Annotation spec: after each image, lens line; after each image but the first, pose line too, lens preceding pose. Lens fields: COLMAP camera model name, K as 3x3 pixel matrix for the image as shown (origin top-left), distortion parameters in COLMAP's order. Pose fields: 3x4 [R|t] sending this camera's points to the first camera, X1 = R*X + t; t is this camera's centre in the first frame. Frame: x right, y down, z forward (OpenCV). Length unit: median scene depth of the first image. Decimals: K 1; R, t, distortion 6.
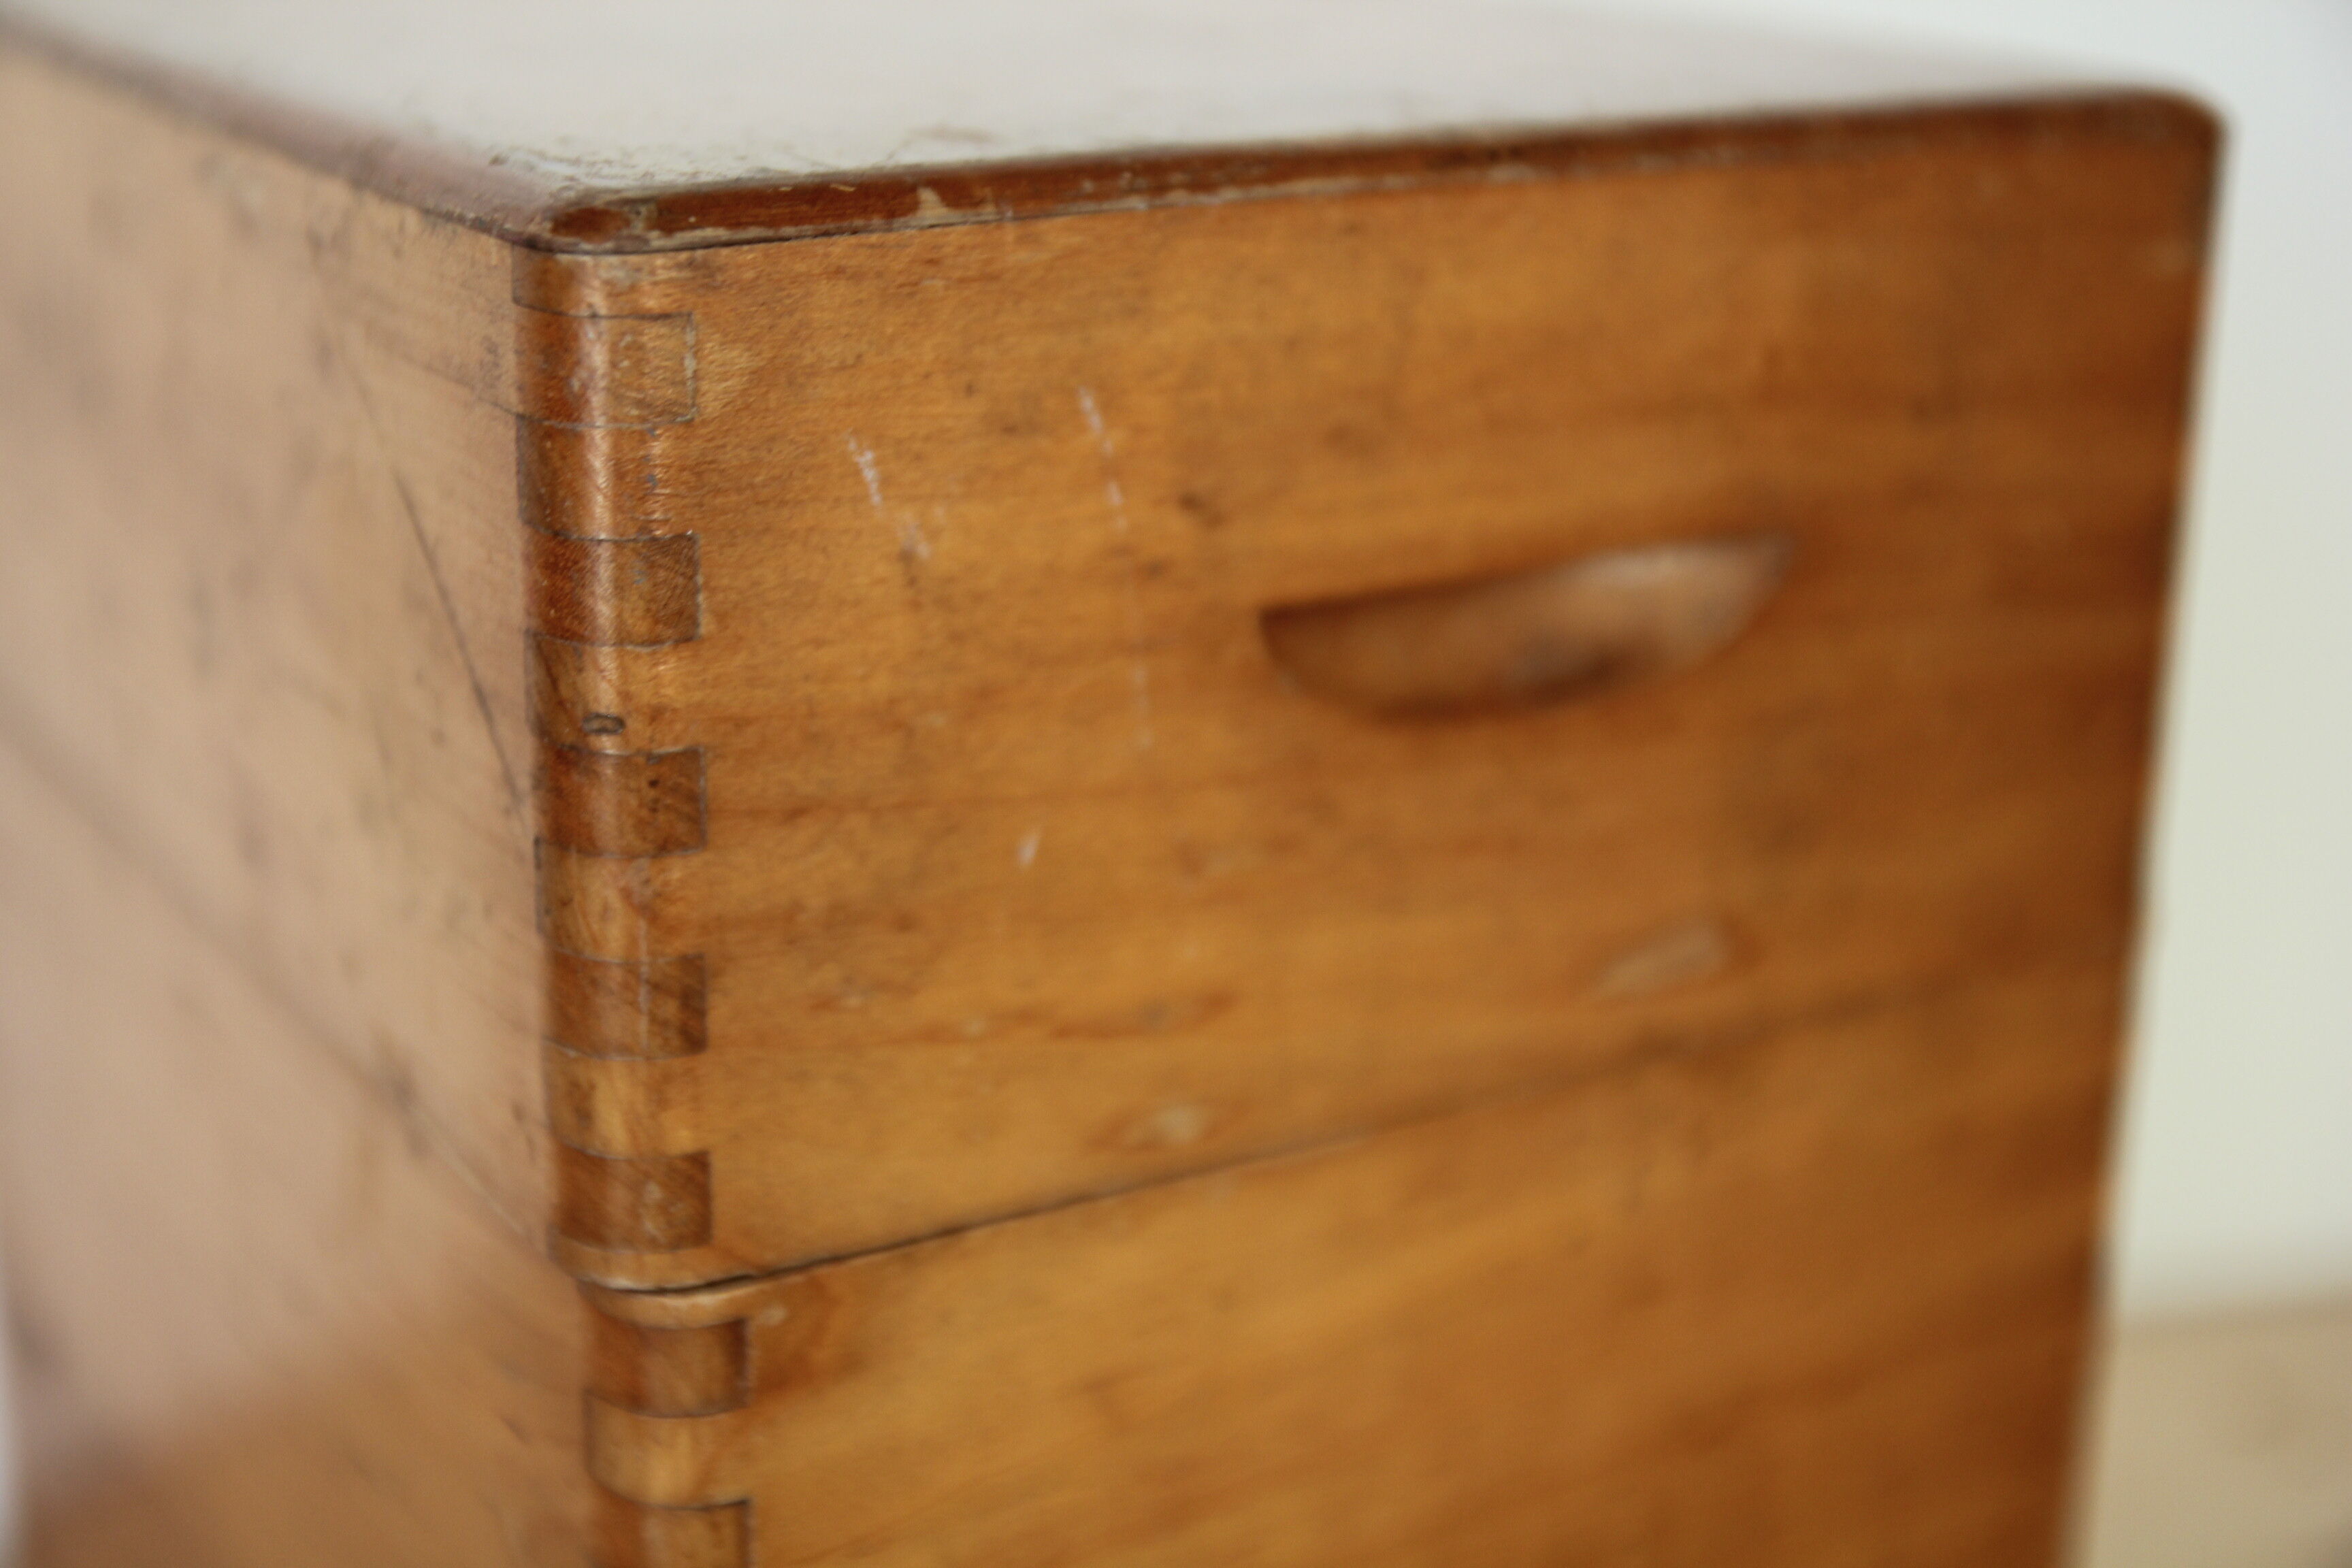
lens RADIAL K [[3504.7, 0, 1176.0], [0, 3504.7, 784.0], [0, 0, 1]] dist [-0.183327, 0.030277]
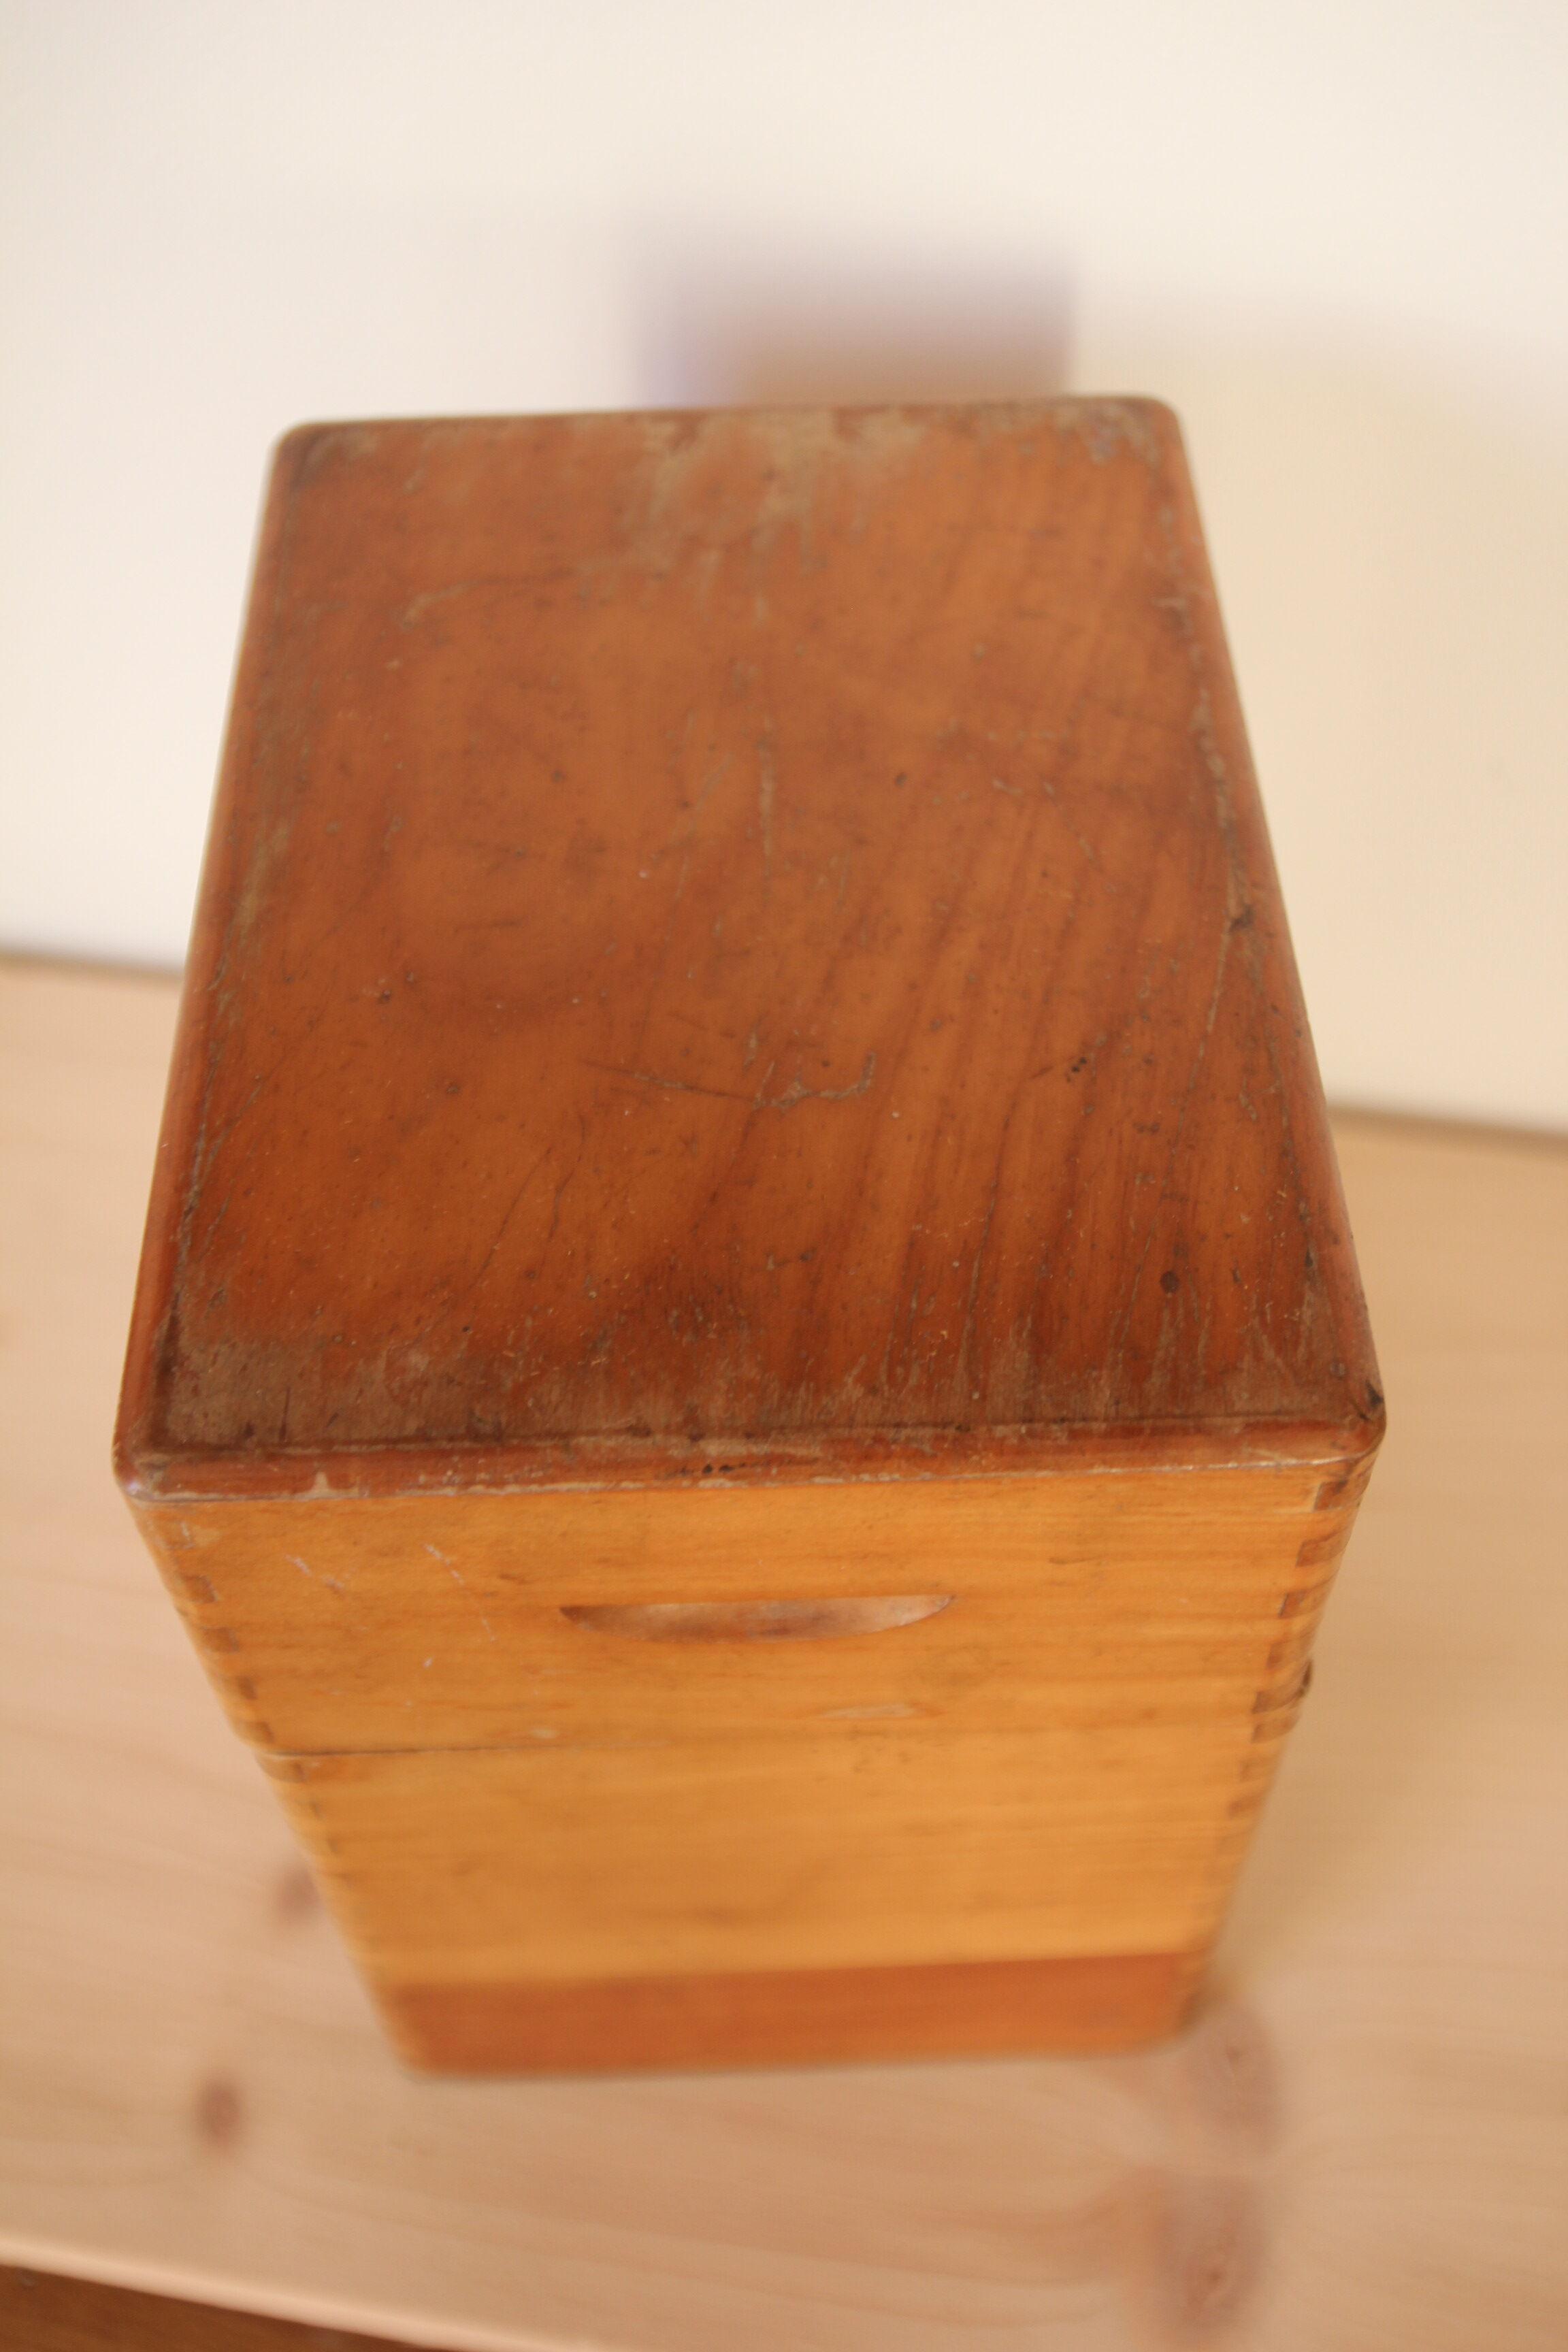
lens RADIAL K [[2547.5, 0, 784.0], [0, 2547.5, 1176.0], [0, 0, 1]] dist [-0.143502, 0.214232]
pose [[0.859542, 0.389902, -0.330400, 0.479897], [-0.130964, 0.792949, 0.595046, -1.044596], [0.494000, -0.468197, 0.732637, 0.212558]]
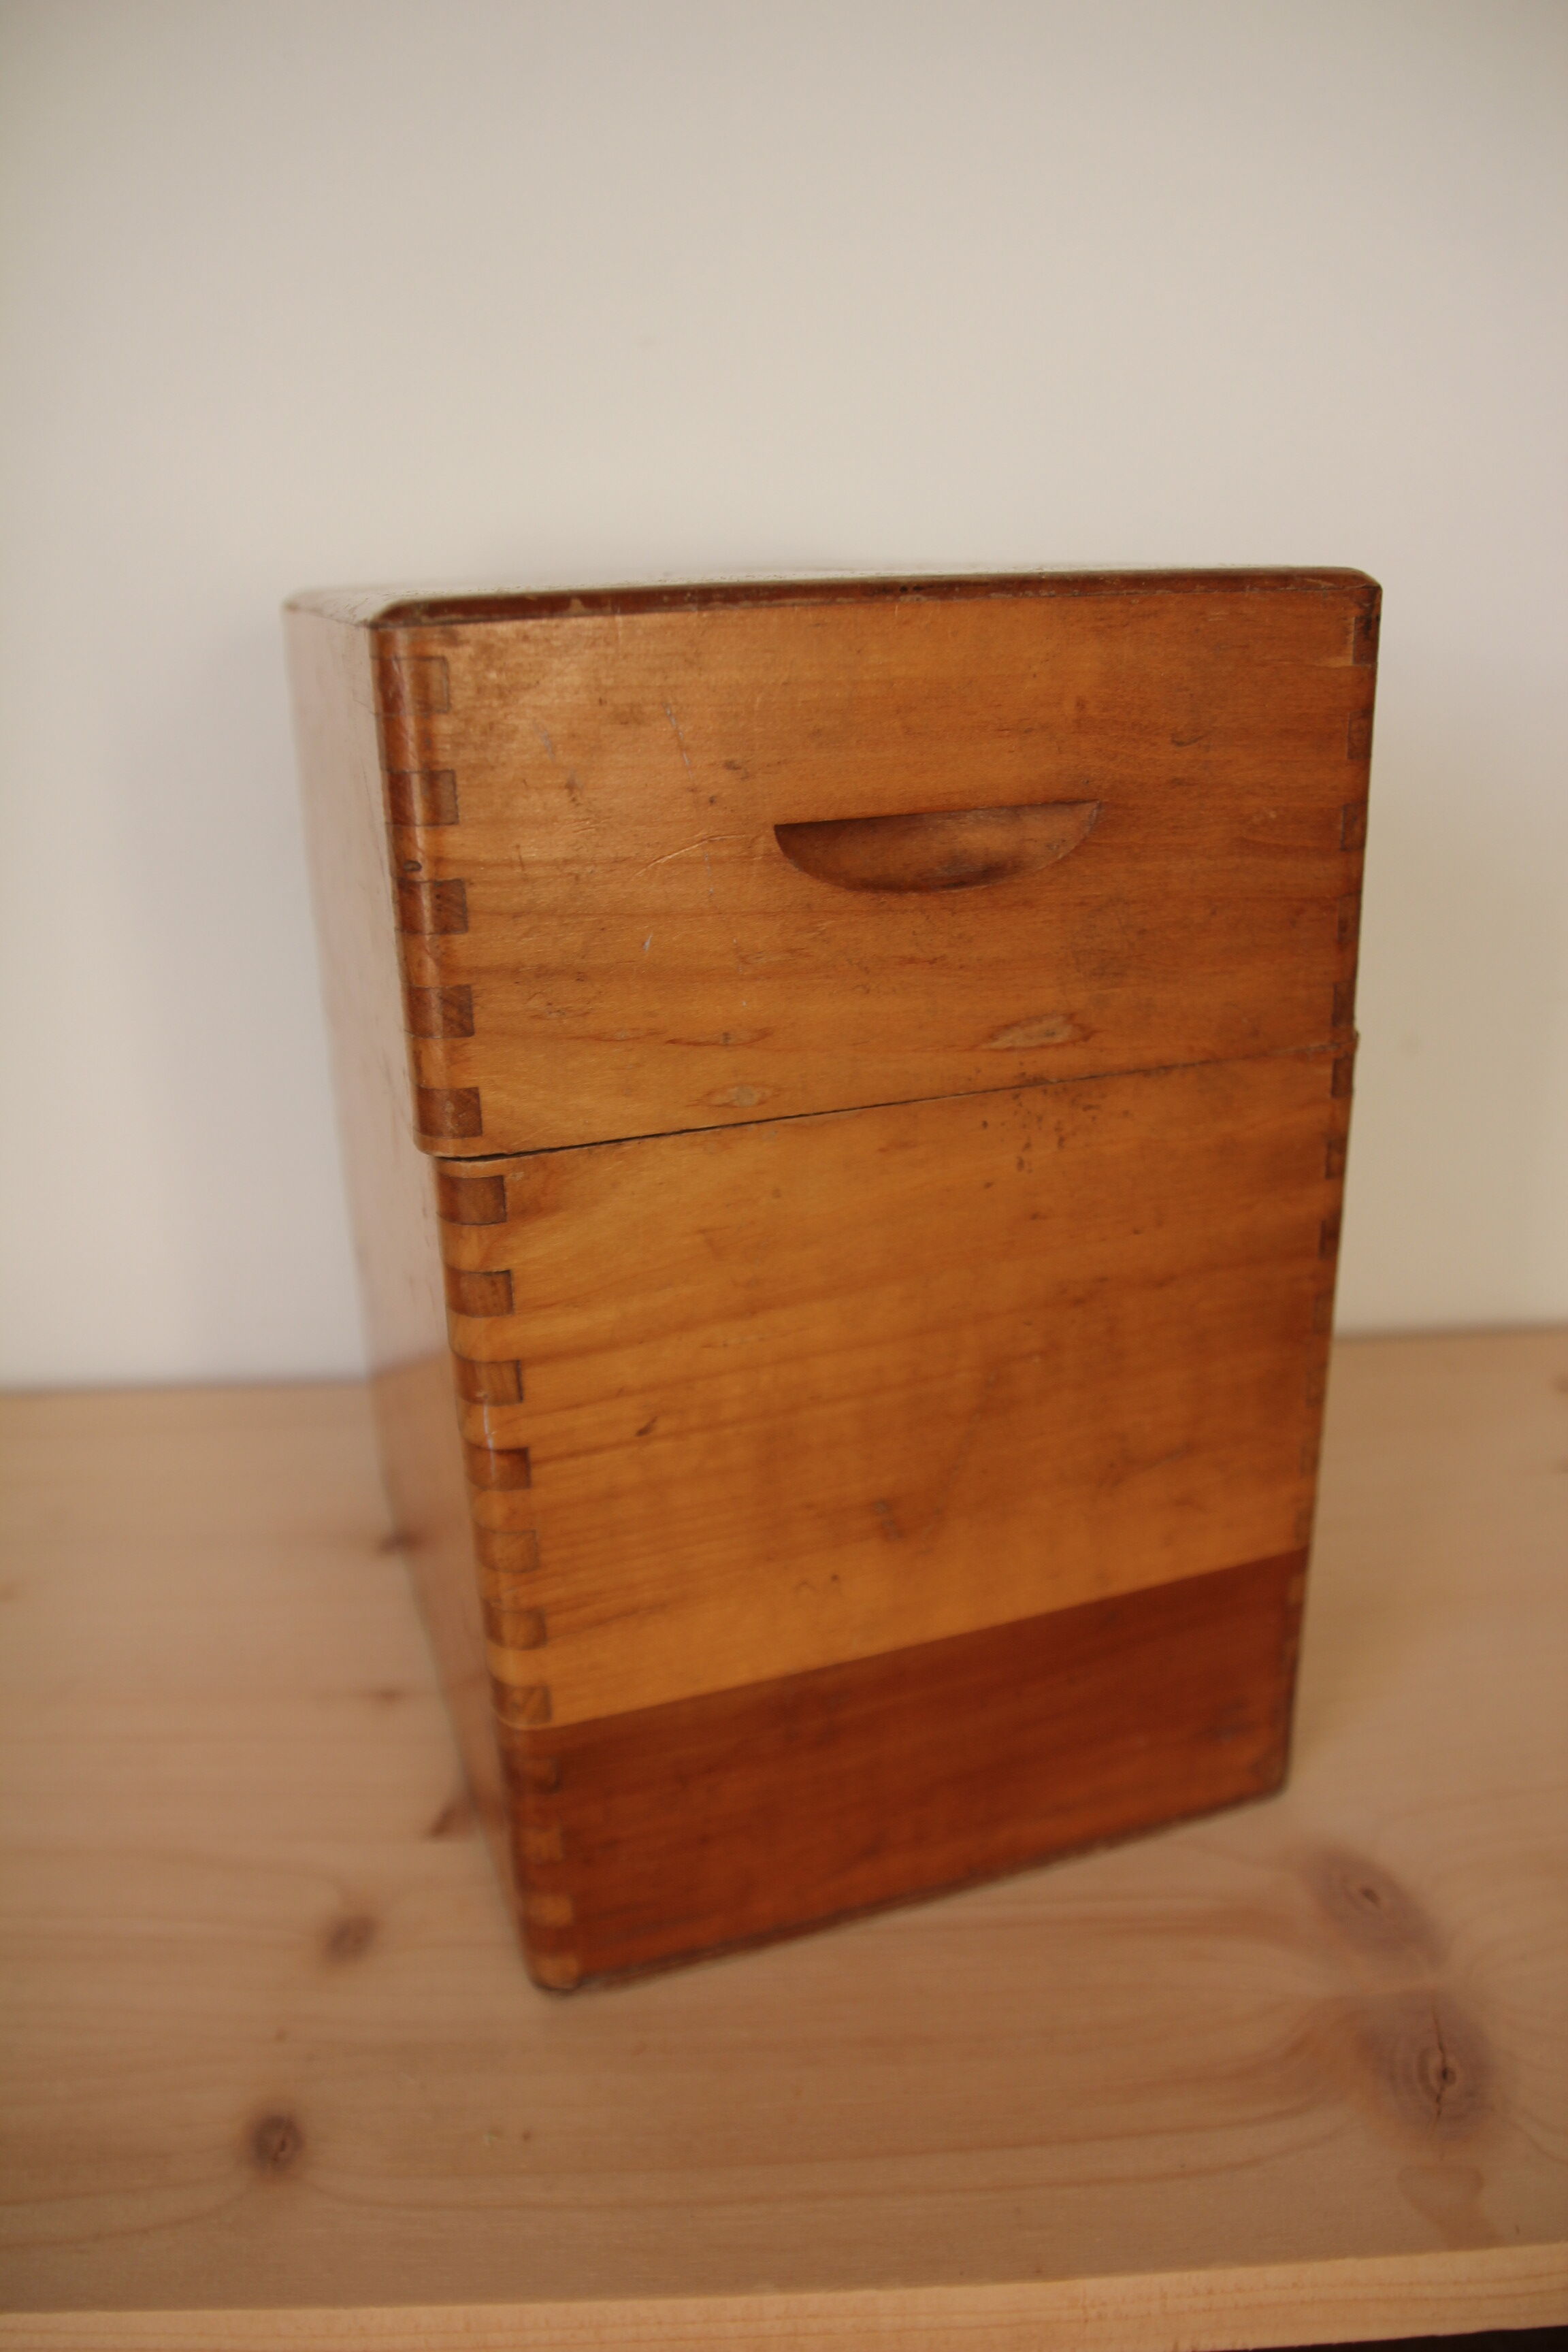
lens RADIAL K [[1762.0, 0, 784.0], [0, 1762.0, 1176.0], [0, 0, 1]] dist [-0.156623, 0.066603]
pose [[0.971550, 0.037081, -0.233913, 0.269590], [-0.028811, 0.998836, 0.038676, 0.109509], [0.235075, -0.030837, 0.971488, 0.056412]]
